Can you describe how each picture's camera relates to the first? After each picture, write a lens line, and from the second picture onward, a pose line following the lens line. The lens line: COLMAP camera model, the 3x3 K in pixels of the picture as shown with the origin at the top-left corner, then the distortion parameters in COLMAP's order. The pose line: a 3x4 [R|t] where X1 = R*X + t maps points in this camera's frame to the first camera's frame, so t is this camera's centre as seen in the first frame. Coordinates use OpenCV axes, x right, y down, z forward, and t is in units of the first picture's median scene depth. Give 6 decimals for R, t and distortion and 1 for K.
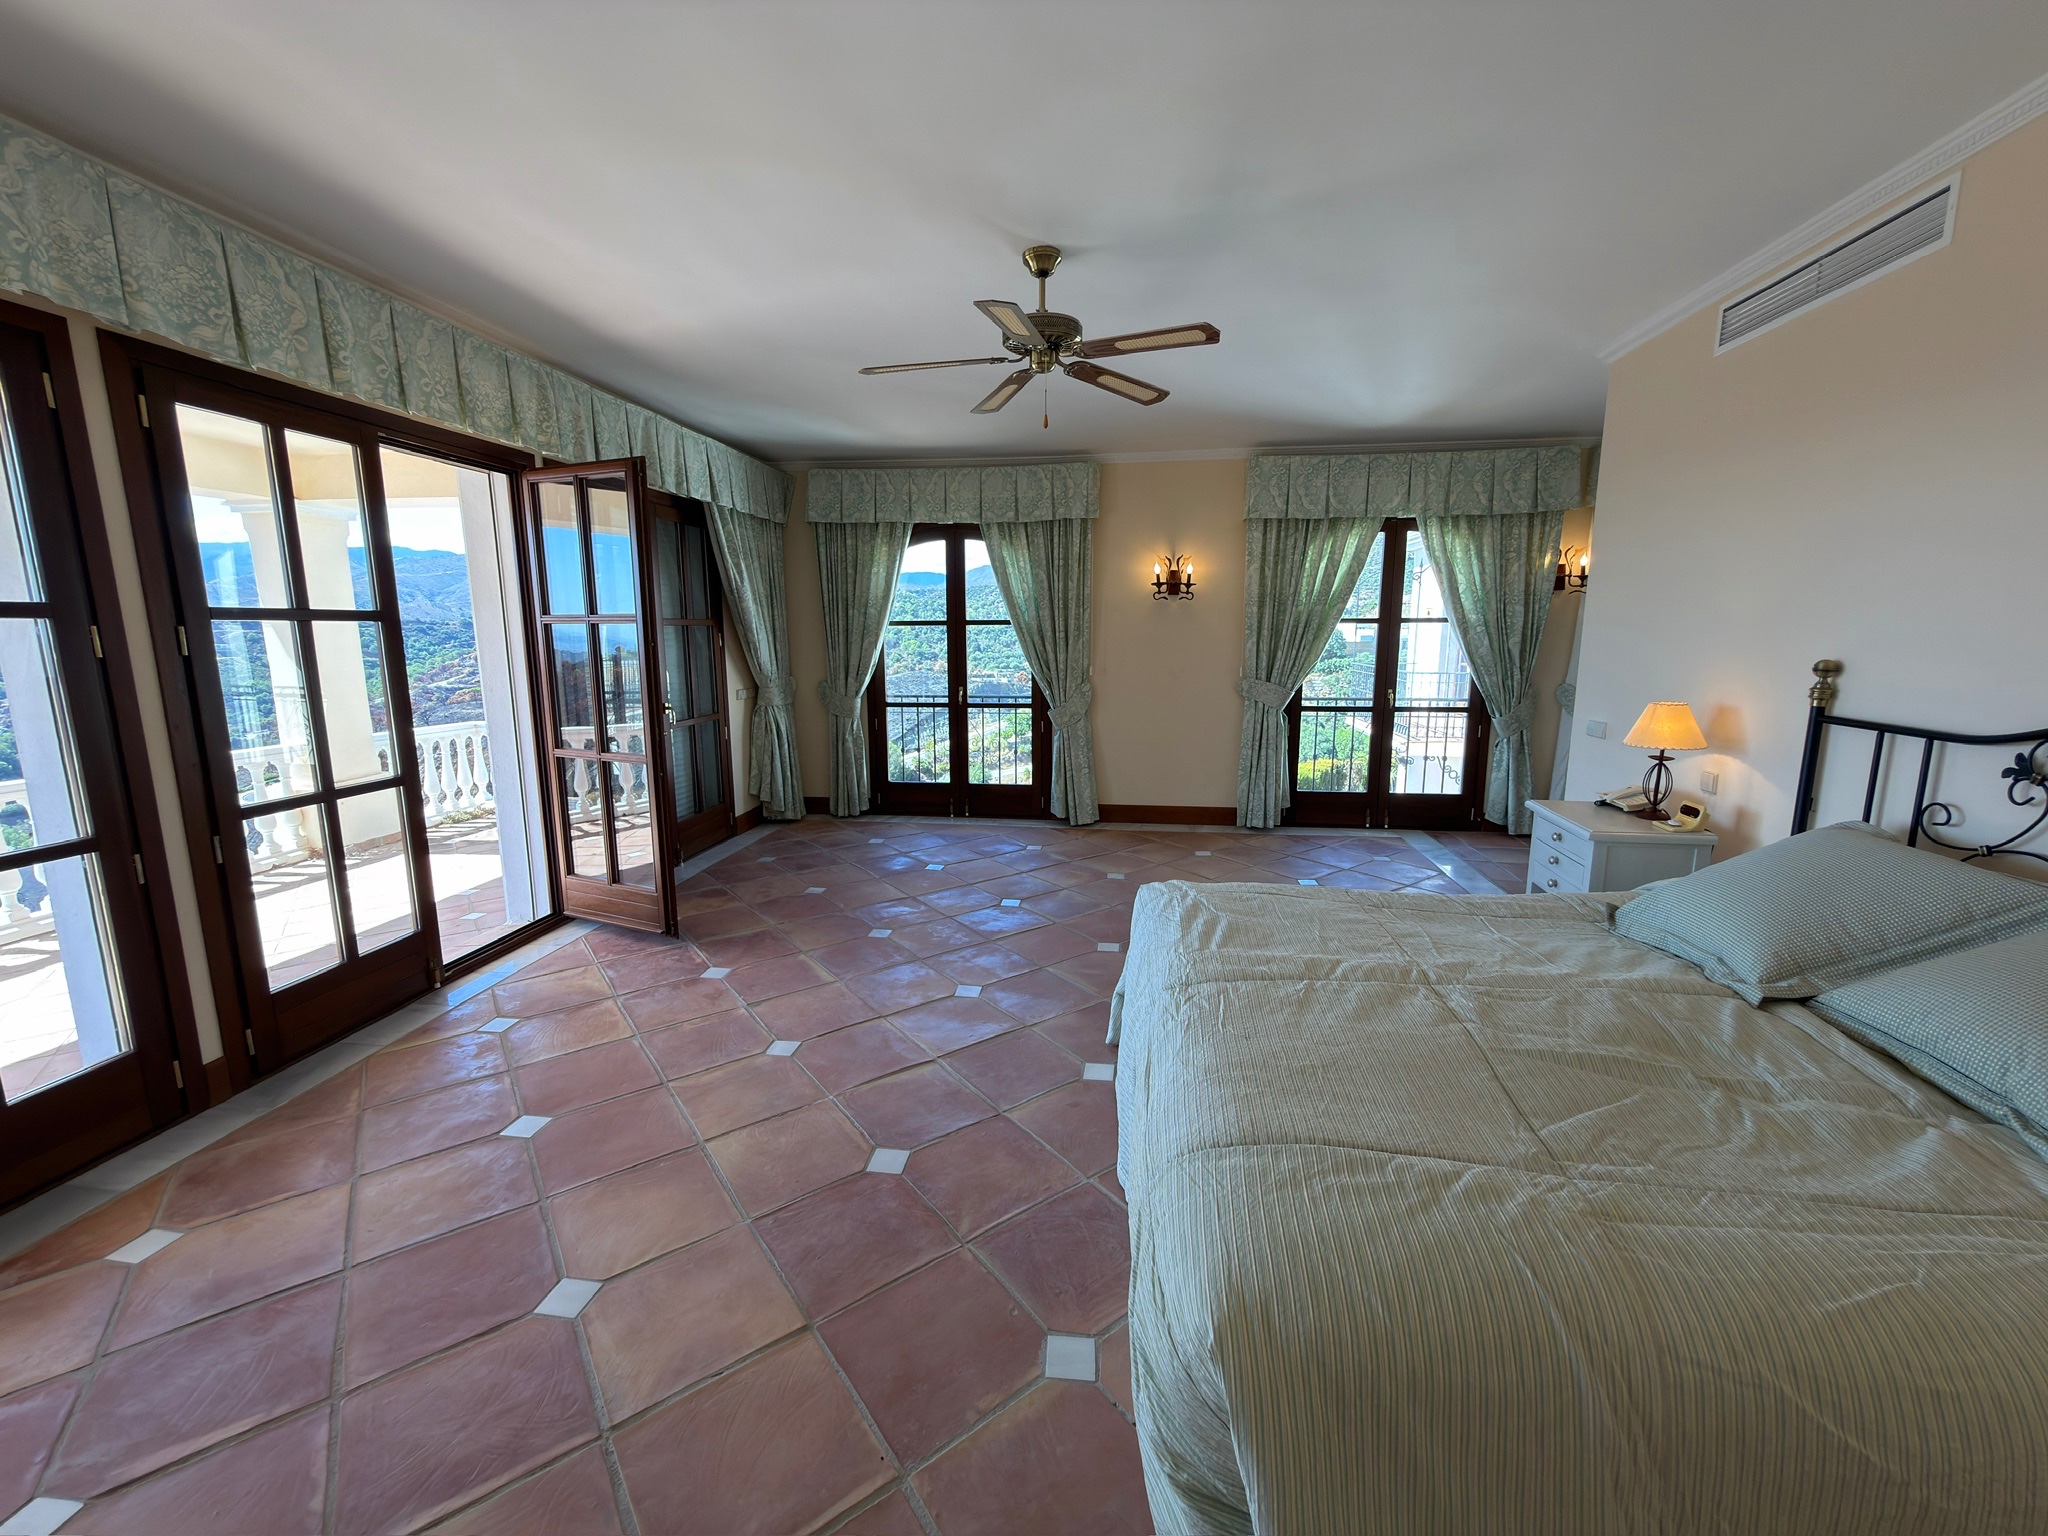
lens RADIAL K [[822.3, 0, 1026.3], [0, 822.3, 766.6], [0, 0, 1]] dist [-0.001739, 0.000338]
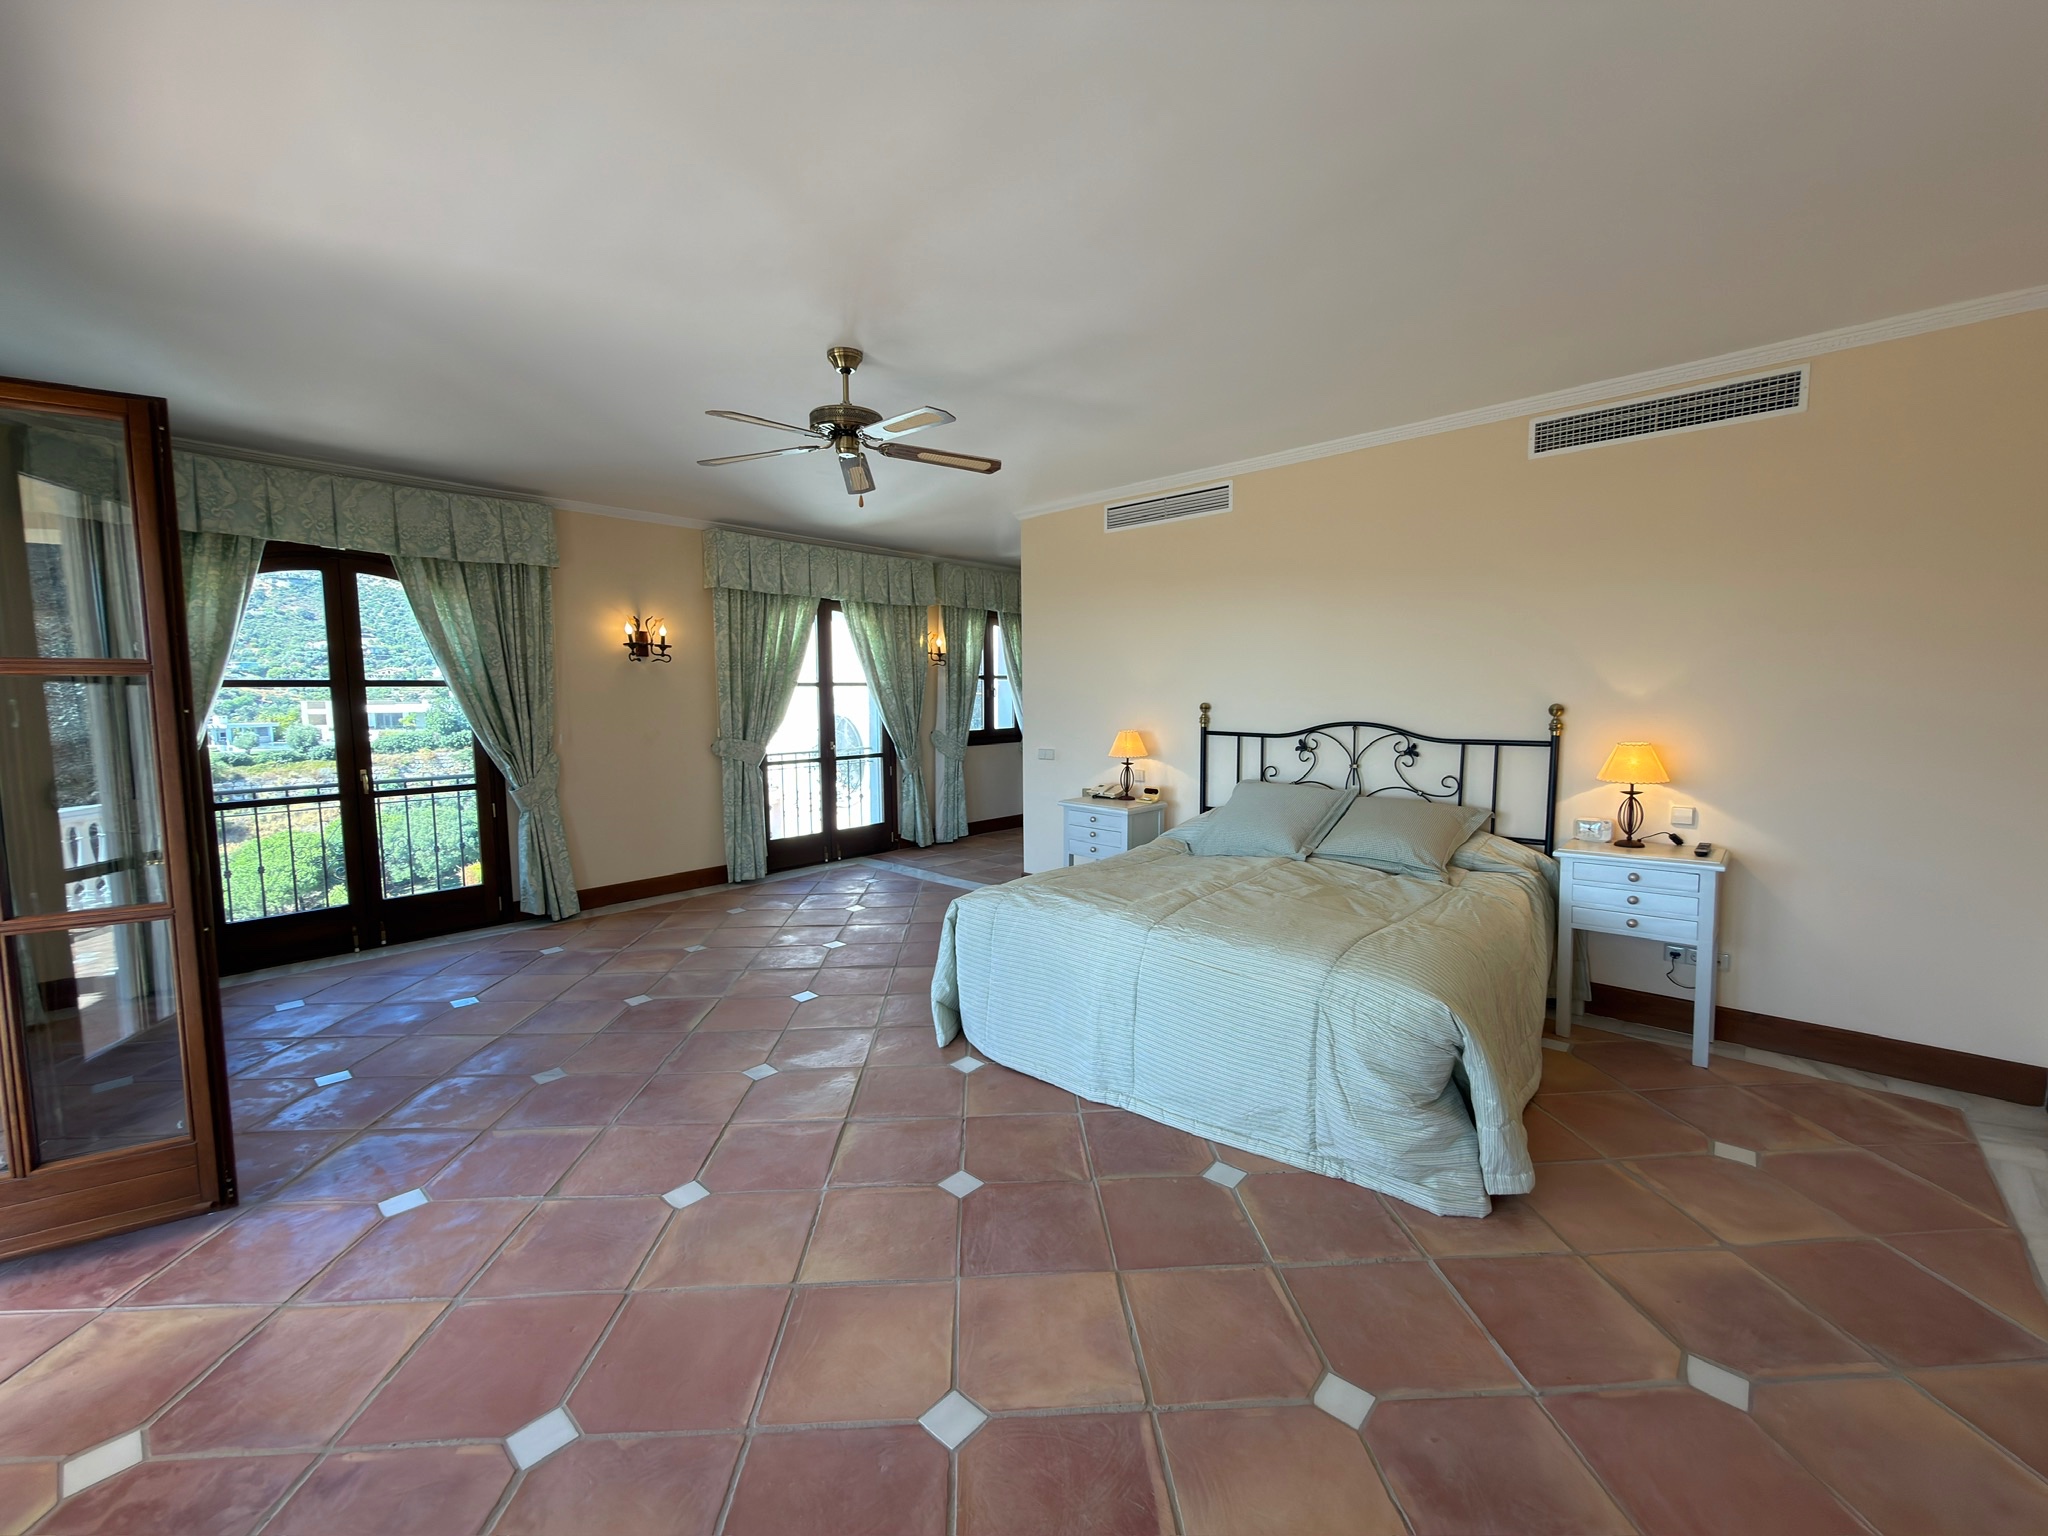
lens RADIAL K [[822.3, 0, 1026.3], [0, 822.3, 766.6], [0, 0, 1]] dist [-0.001739, 0.000338]
pose [[0.559764, -0.075208, 0.825232, -0.380329], [0.142595, 0.989760, -0.006521, -0.011688], [-0.816291, 0.121325, 0.564756, 0.110247]]
